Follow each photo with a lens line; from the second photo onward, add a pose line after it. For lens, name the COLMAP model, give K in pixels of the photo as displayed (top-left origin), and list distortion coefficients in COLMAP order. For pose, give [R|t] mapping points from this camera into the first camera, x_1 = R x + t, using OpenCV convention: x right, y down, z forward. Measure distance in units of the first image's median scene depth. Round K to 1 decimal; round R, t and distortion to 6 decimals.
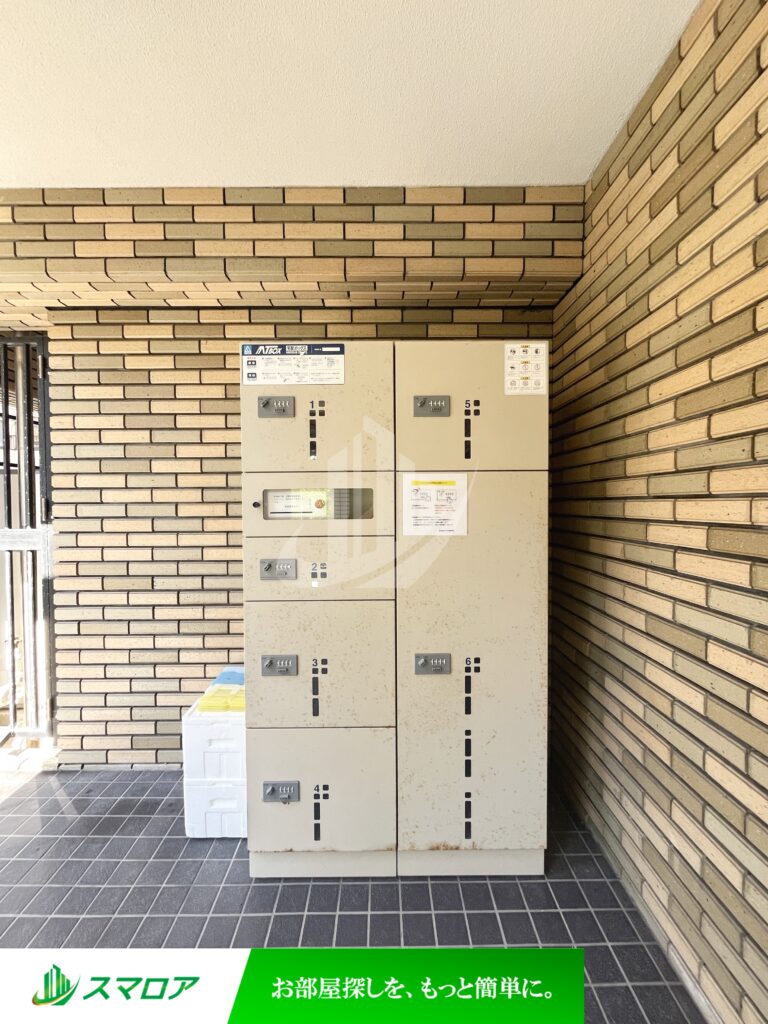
lens RADIAL K [[411.4, 0, 382.0], [0, 411.4, 511.0], [0, 0, 1]] dist [-0.001505, -0.000212]
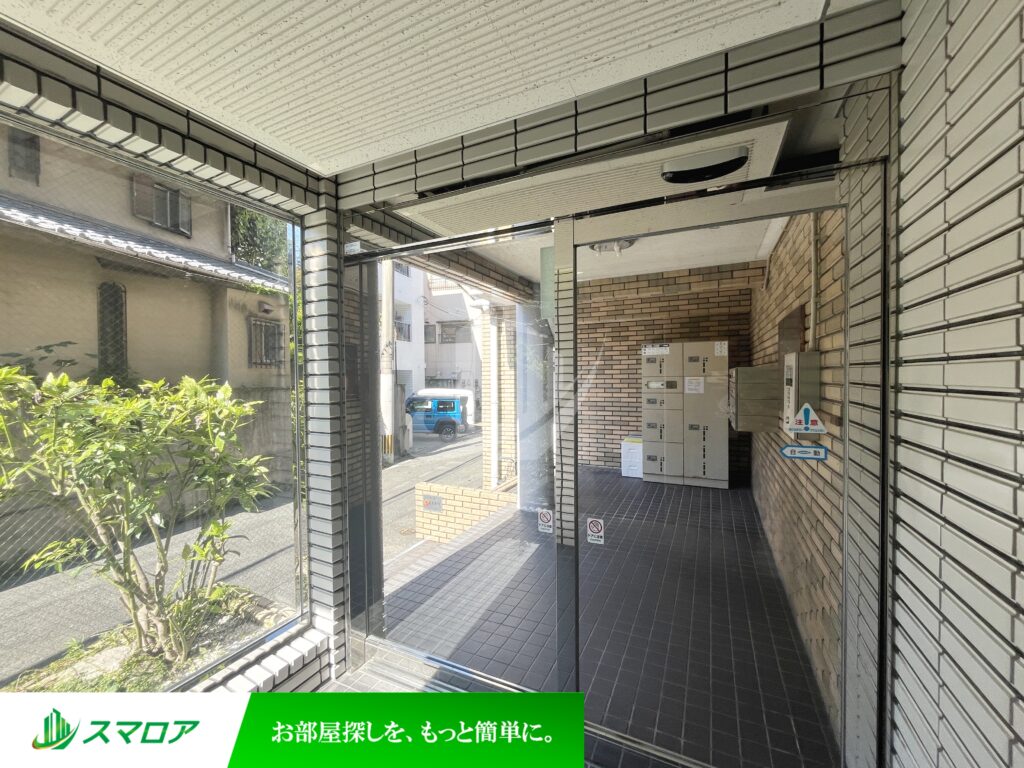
lens RADIAL K [[411.4, 0, 510.4], [0, 411.4, 381.3], [0, 0, 1]] dist [-0.001505, -0.000212]
pose [[0.897327, 0.001232, -0.441364, 0.232229], [-0.000804, 0.999999, 0.001157, -0.046162], [0.441365, -0.000684, 0.897327, -2.620635]]
